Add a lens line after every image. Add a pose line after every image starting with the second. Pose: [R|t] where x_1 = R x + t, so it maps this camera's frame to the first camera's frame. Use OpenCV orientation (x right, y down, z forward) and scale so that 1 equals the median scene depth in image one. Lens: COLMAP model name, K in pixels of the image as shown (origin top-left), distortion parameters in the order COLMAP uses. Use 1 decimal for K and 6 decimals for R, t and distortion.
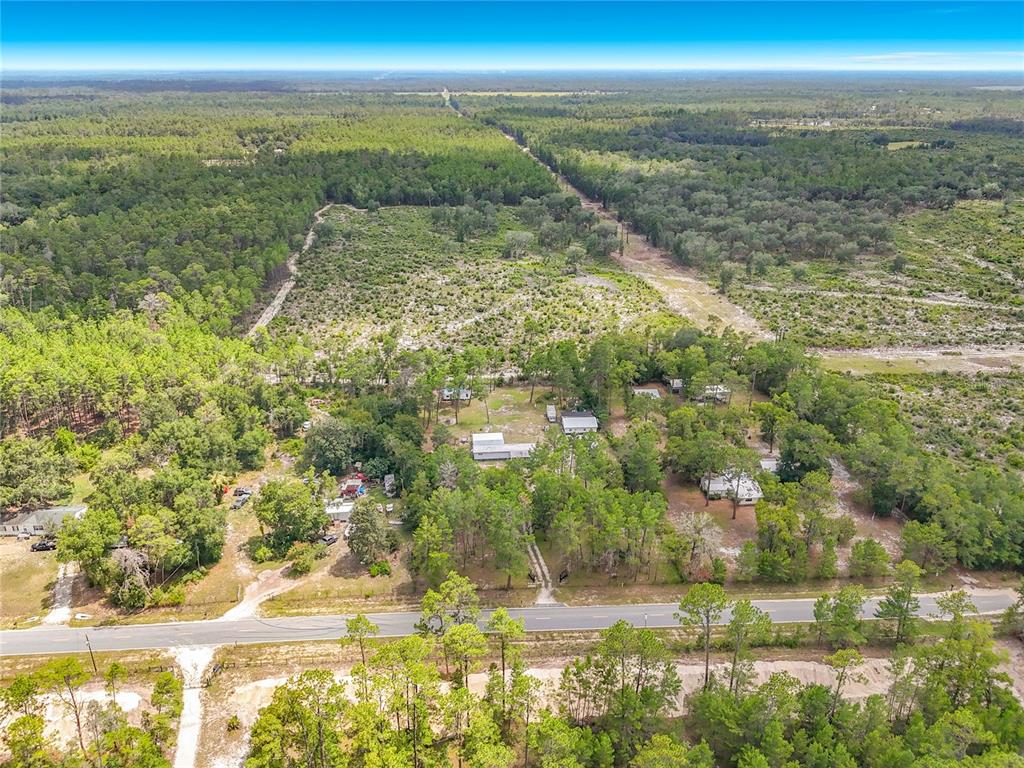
lens RADIAL K [[719.9, 0, 511.4], [0, 719.9, 383.8], [0, 0, 1]] dist [0.039660, -0.004213]
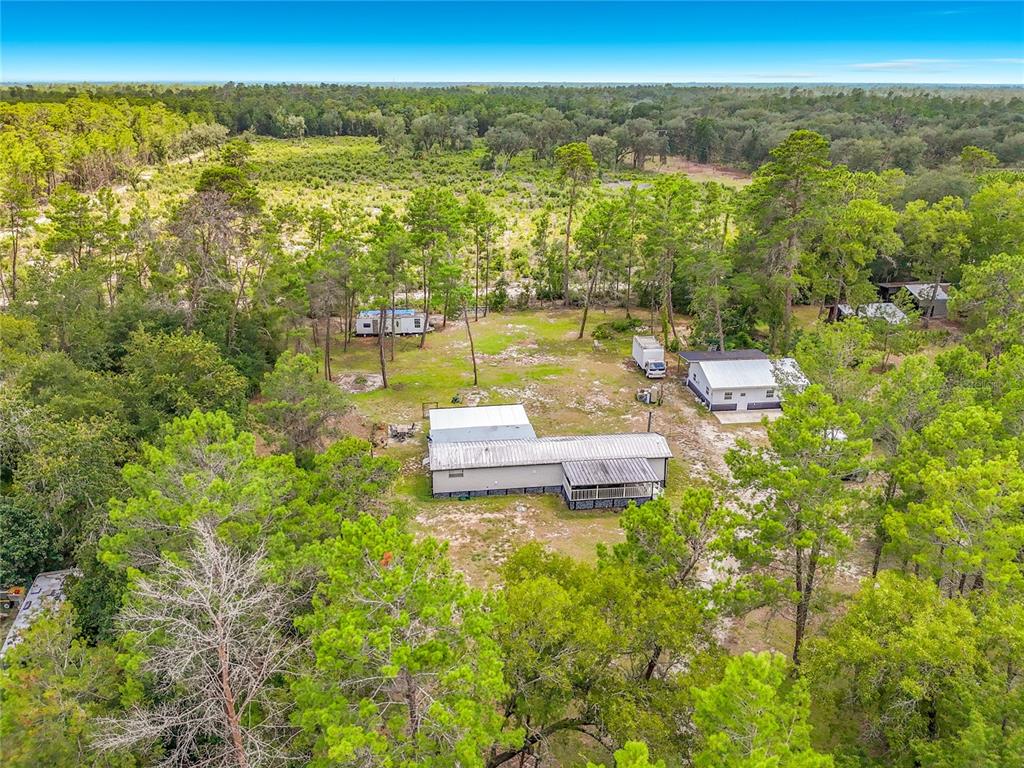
lens RADIAL K [[719.9, 0, 512.5], [0, 719.9, 383.3], [0, 0, 1]] dist [0.039660, -0.004213]
pose [[0.998922, -0.014953, 0.043936, -0.029034], [0.016111, 0.999529, -0.026119, 0.062300], [-0.043525, 0.026799, 0.998693, 0.637342]]
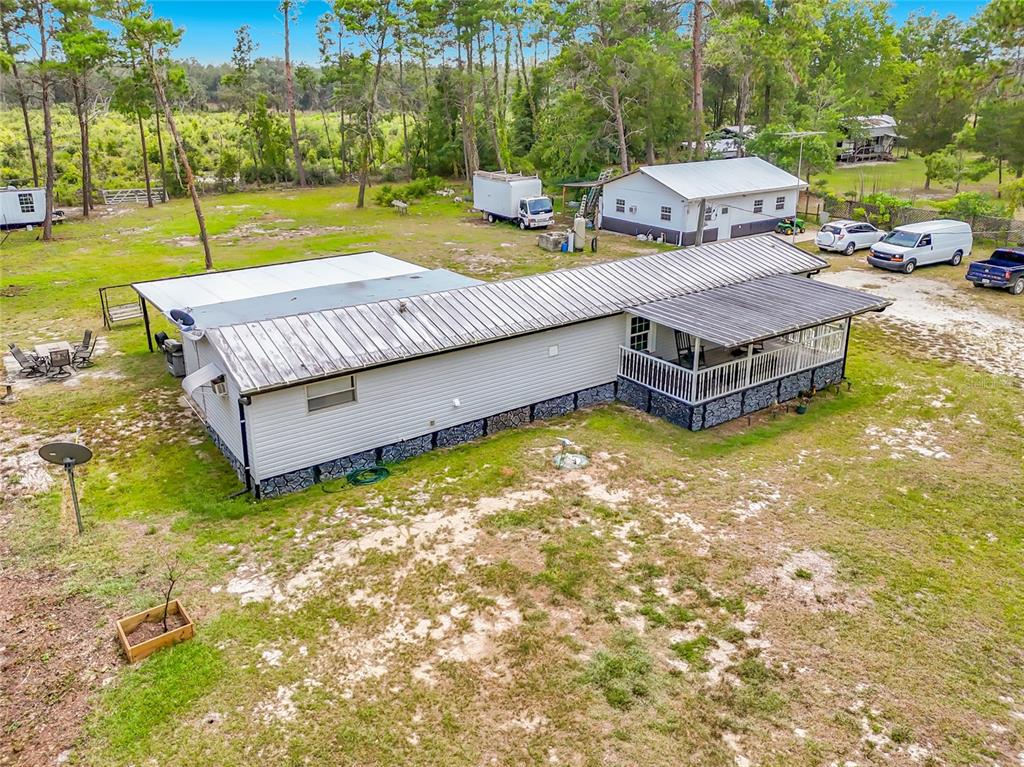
lens RADIAL K [[719.9, 0, 512.7], [0, 719.9, 383.2], [0, 0, 1]] dist [0.039660, -0.004213]
pose [[0.860371, -0.185973, 0.474528, -0.055418], [0.190460, 0.980916, 0.039107, 0.085615], [-0.472745, 0.056732, 0.879371, 0.812162]]
